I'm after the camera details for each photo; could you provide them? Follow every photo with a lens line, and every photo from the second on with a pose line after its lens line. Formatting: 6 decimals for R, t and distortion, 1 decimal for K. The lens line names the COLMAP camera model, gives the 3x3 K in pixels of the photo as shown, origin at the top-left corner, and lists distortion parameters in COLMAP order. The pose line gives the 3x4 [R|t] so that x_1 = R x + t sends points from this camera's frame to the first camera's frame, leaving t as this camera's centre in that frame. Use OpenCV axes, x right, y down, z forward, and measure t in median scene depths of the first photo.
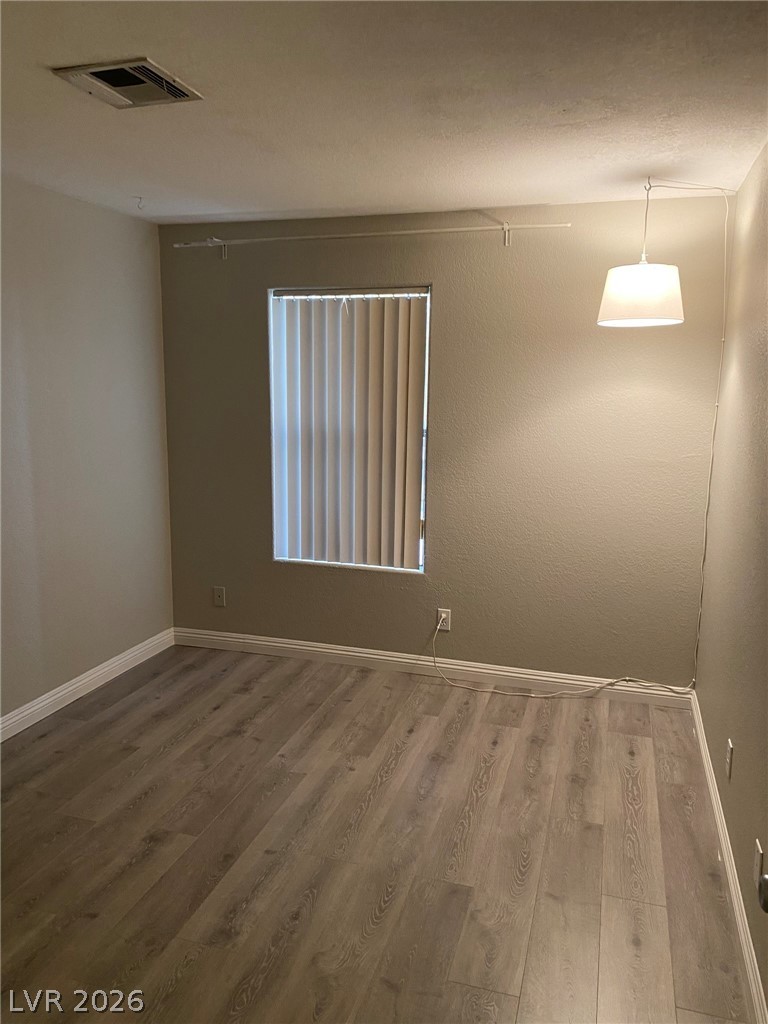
lens RADIAL K [[766.9, 0, 385.8], [0, 766.9, 512.1], [0, 0, 1]] dist [0.003291, -0.013429]
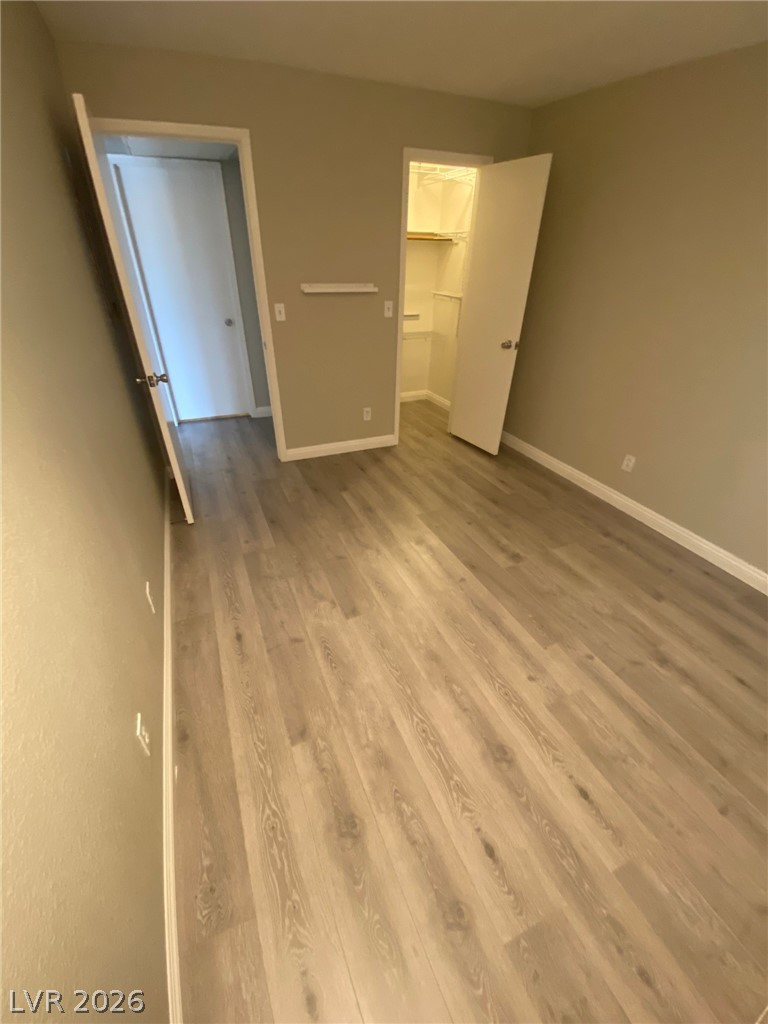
lens RADIAL K [[412.3, 0, 388.7], [0, 412.3, 513.6], [0, 0, 1]] dist [-0.009482, -0.003965]
pose [[-0.752775, 0.328675, -0.570352, 0.358782], [-0.134203, 0.771609, 0.621779, -0.162717], [0.644452, 0.544603, -0.536739, 1.097431]]
